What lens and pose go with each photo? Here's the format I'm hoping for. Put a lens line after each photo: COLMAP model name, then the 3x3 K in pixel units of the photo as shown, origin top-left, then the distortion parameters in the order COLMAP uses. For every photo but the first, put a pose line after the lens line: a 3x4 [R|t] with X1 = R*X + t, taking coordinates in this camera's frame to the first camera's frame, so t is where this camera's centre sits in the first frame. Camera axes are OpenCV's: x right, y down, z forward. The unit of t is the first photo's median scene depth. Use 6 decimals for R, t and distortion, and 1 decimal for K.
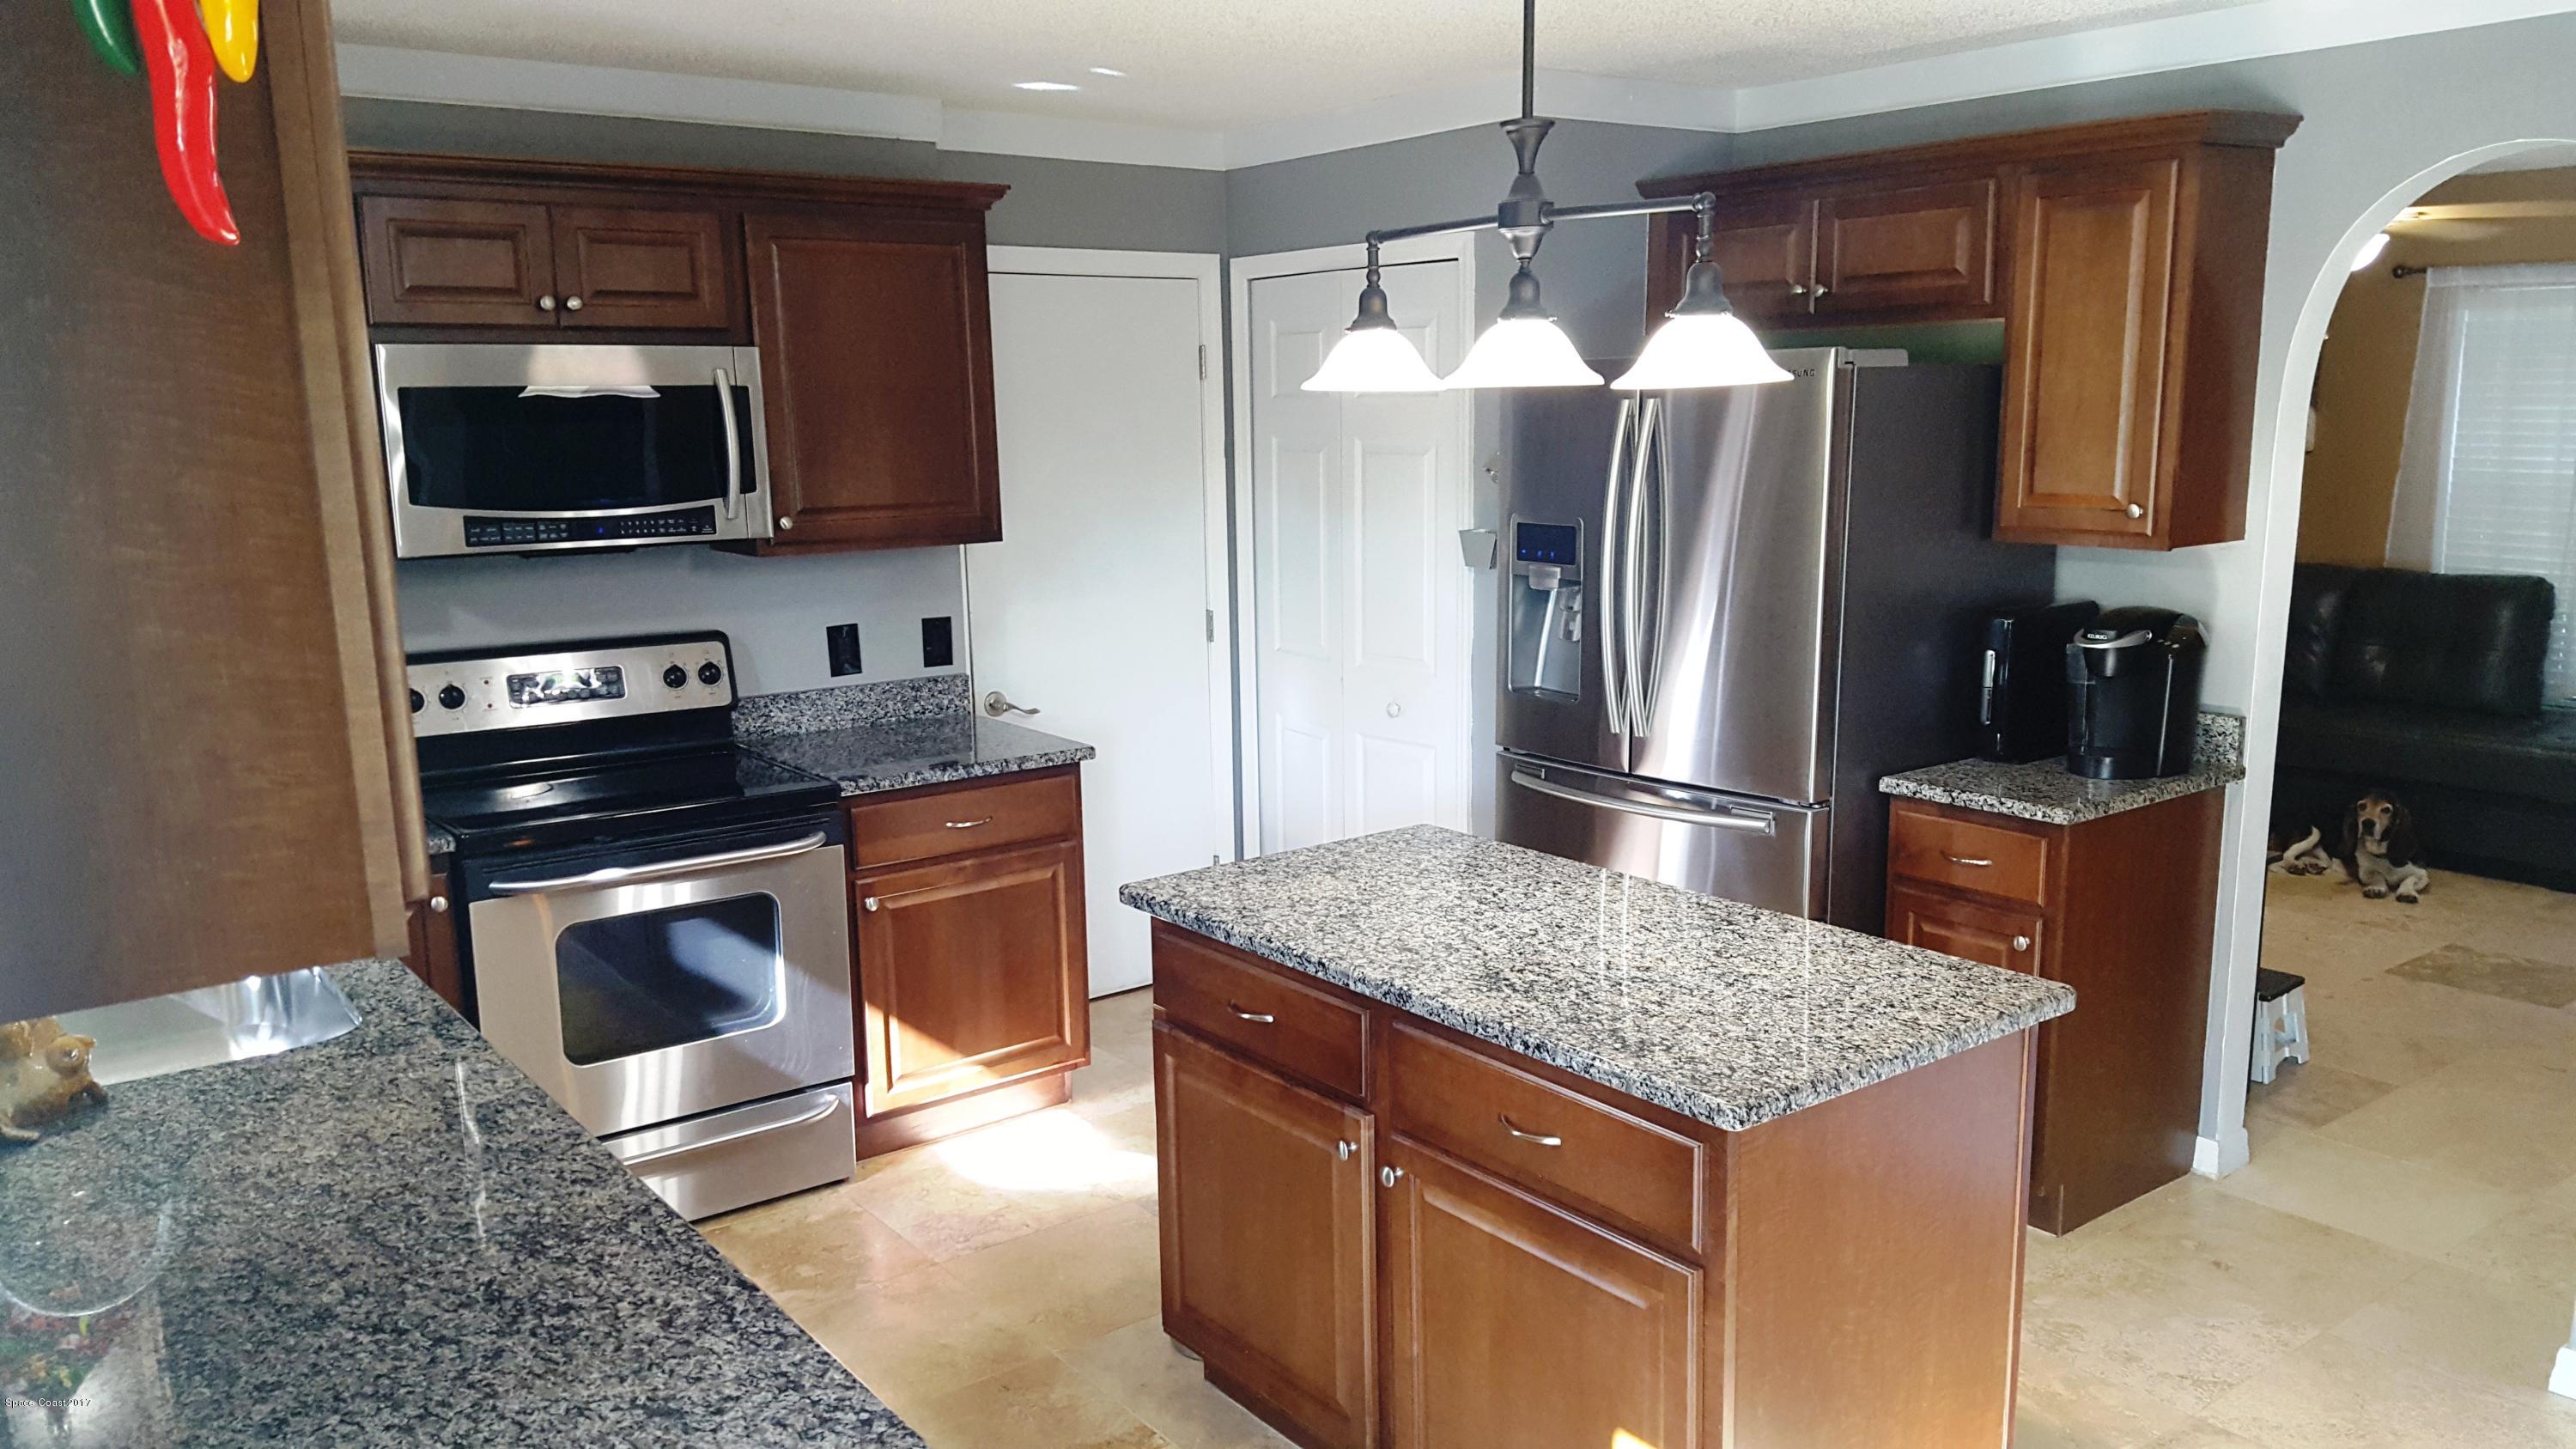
lens RADIAL K [[1867.0, 0, 1292.9], [0, 1867.0, 730.4], [0, 0, 1]] dist [0.080257, -0.069395]
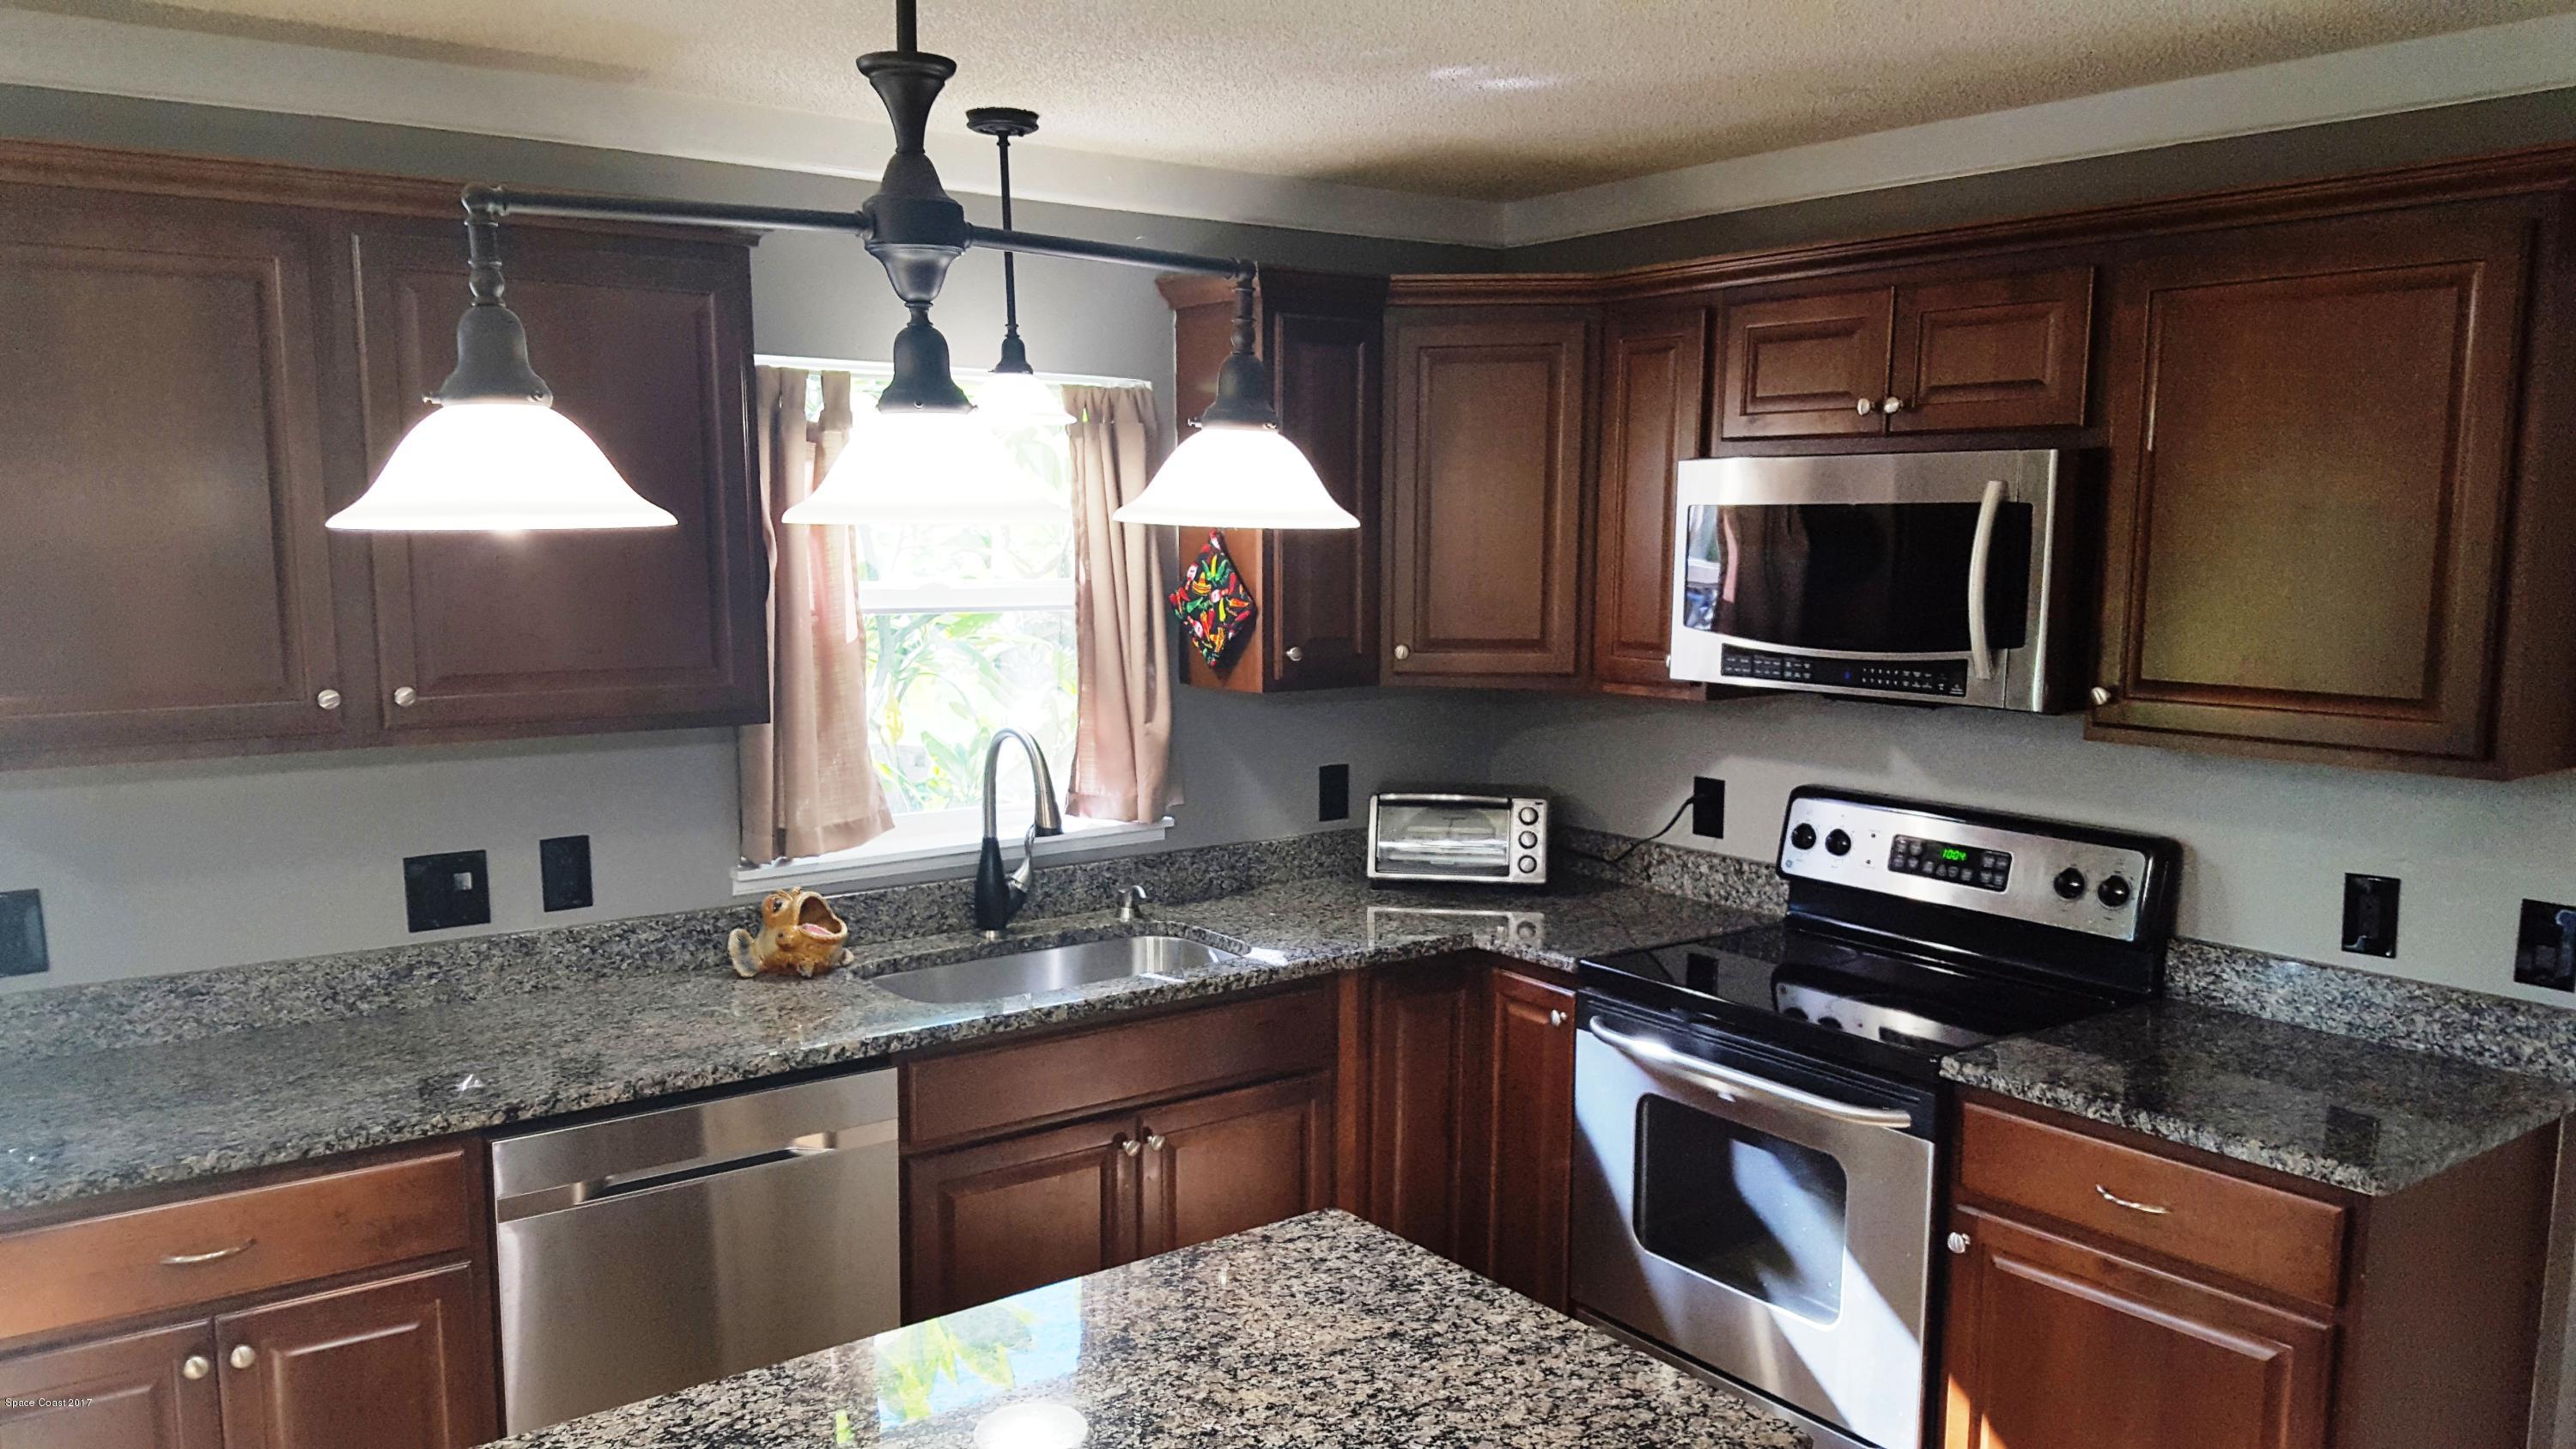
lens RADIAL K [[1867.0, 0, 1287.5], [0, 1867.0, 794.5], [0, 0, 1]] dist [0.080257, -0.069395]
pose [[-0.009247, 0.161947, -0.986756, 0.453922], [-0.177541, 0.970854, 0.161001, -0.140756], [0.984070, 0.176678, 0.019774, 0.726641]]
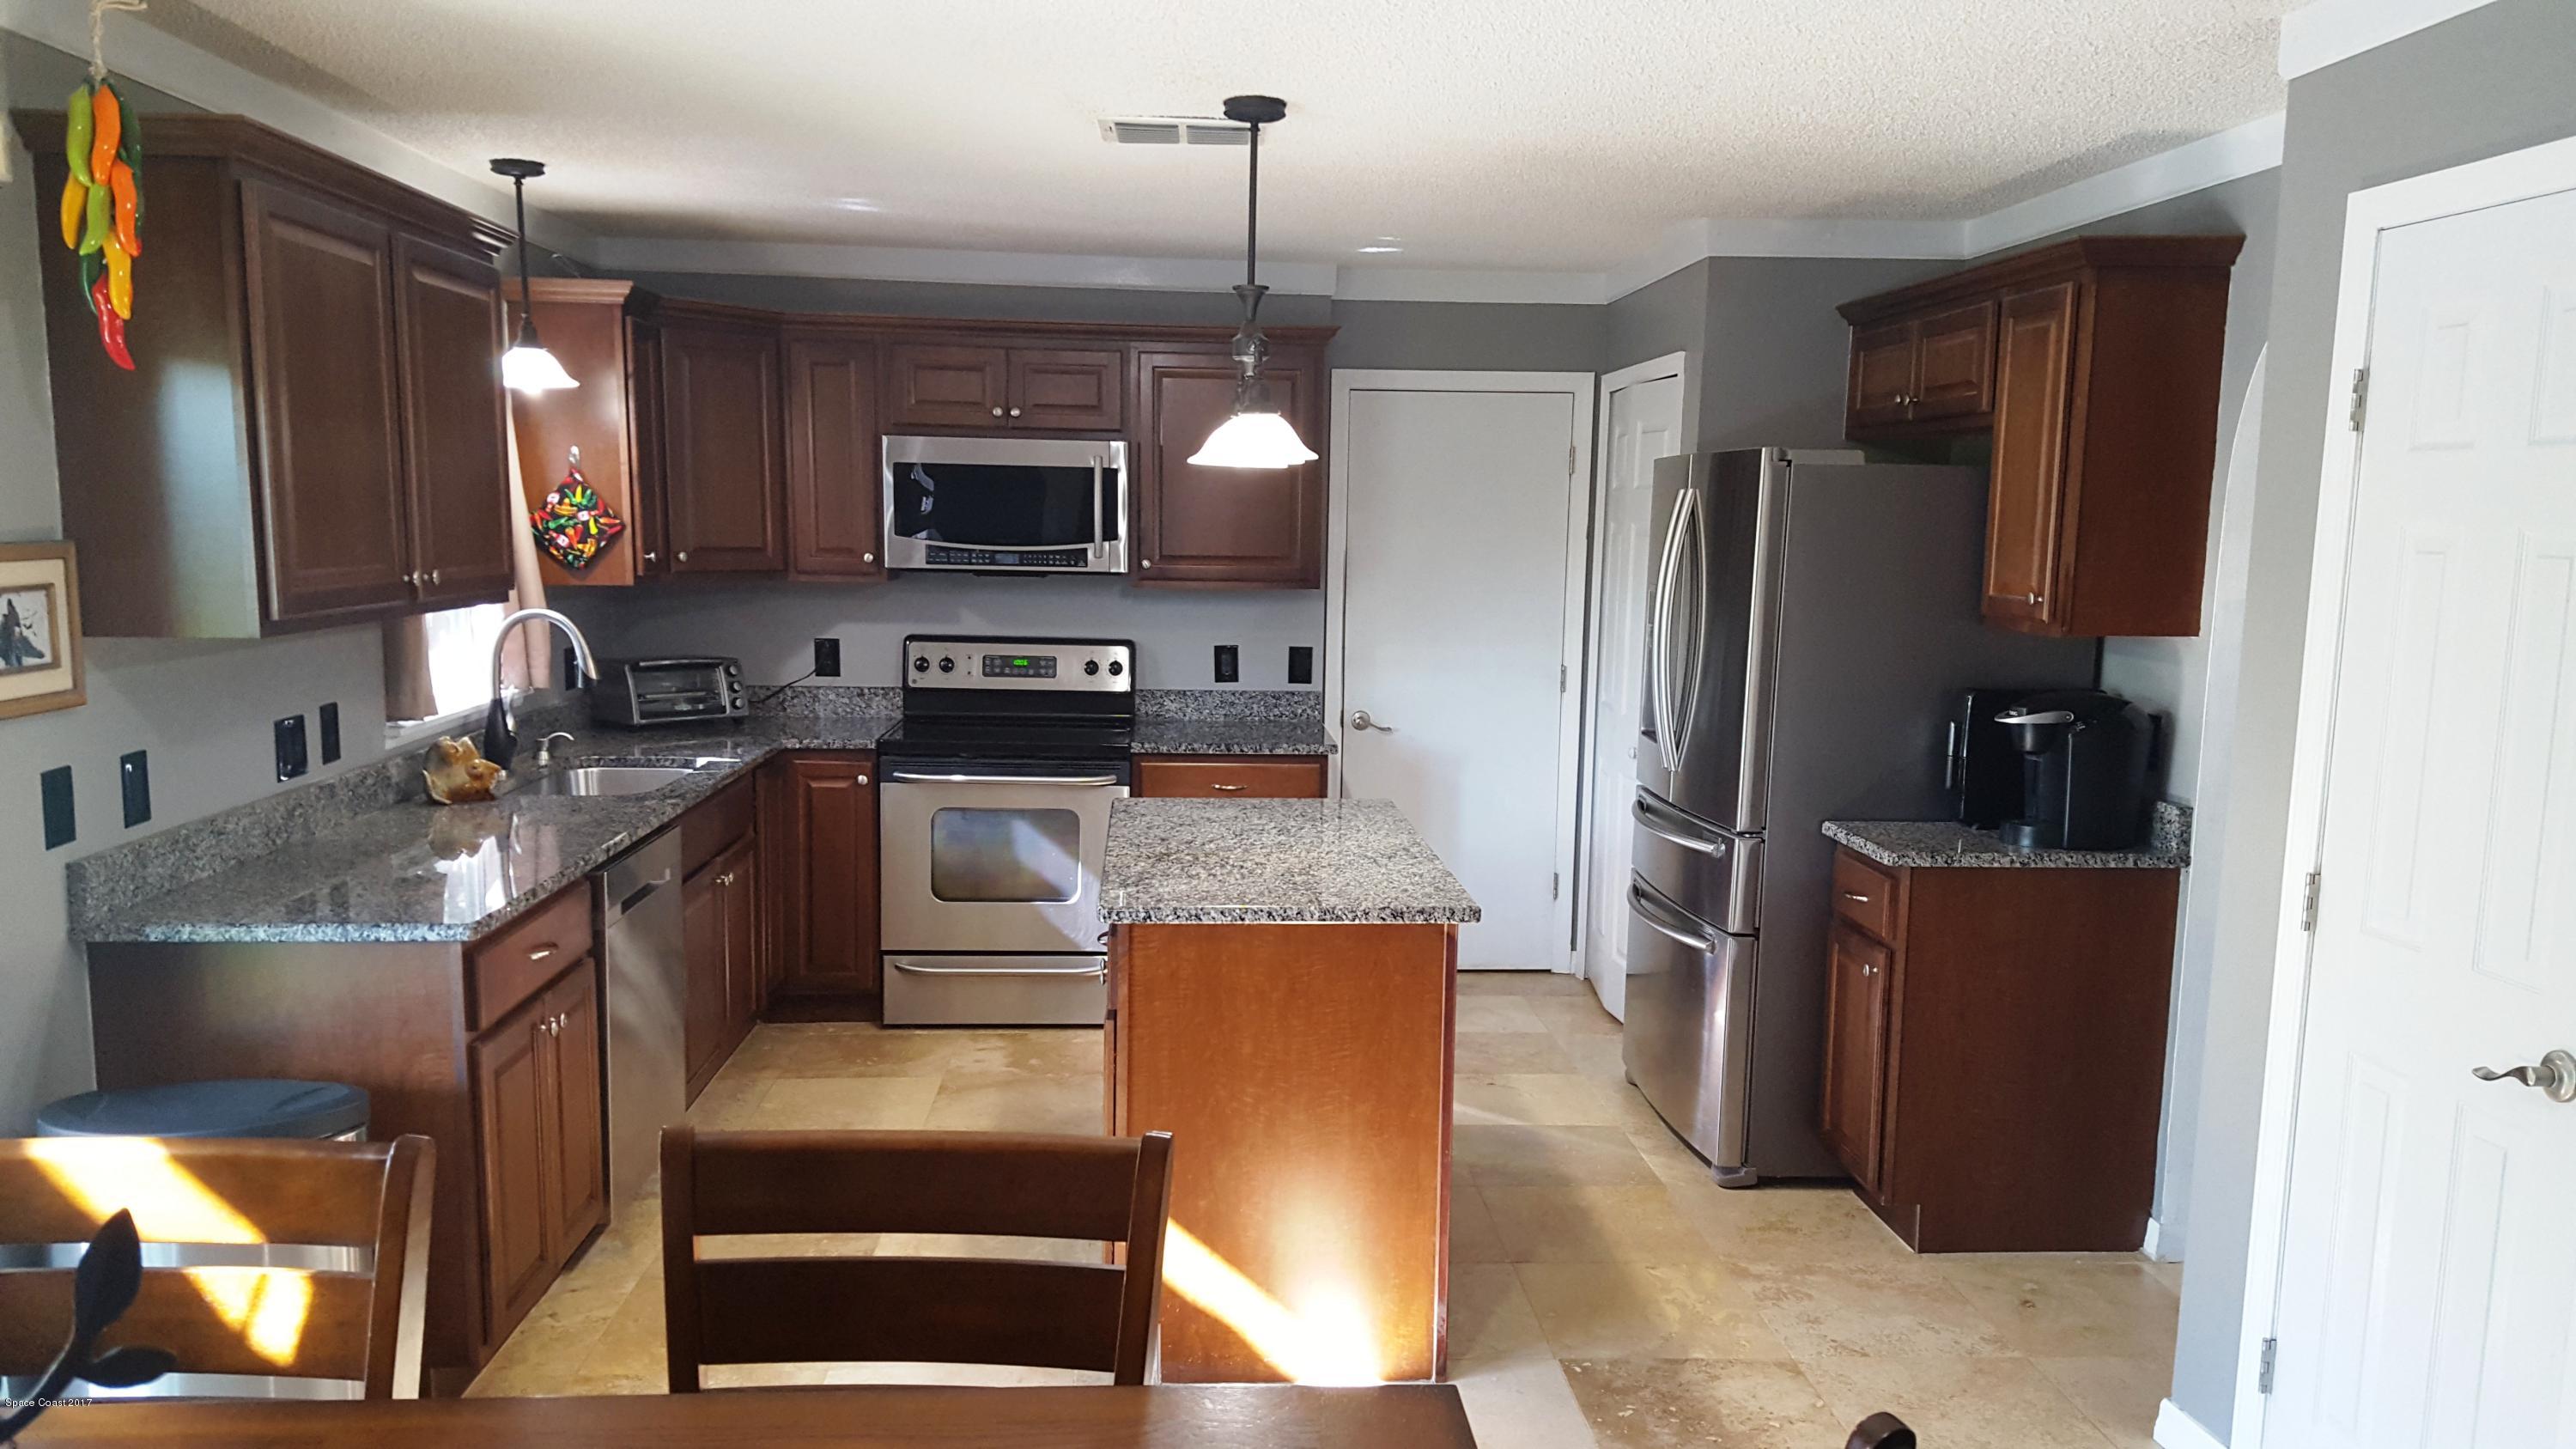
lens RADIAL K [[1867.0, 0, 1287.8], [0, 1867.0, 740.7], [0, 0, 1]] dist [0.080257, -0.069395]
pose [[0.833900, 0.096643, -0.543388, 0.632758], [-0.126646, 0.991785, -0.017963, 0.036636], [0.537188, 0.083797, 0.839289, -0.129290]]
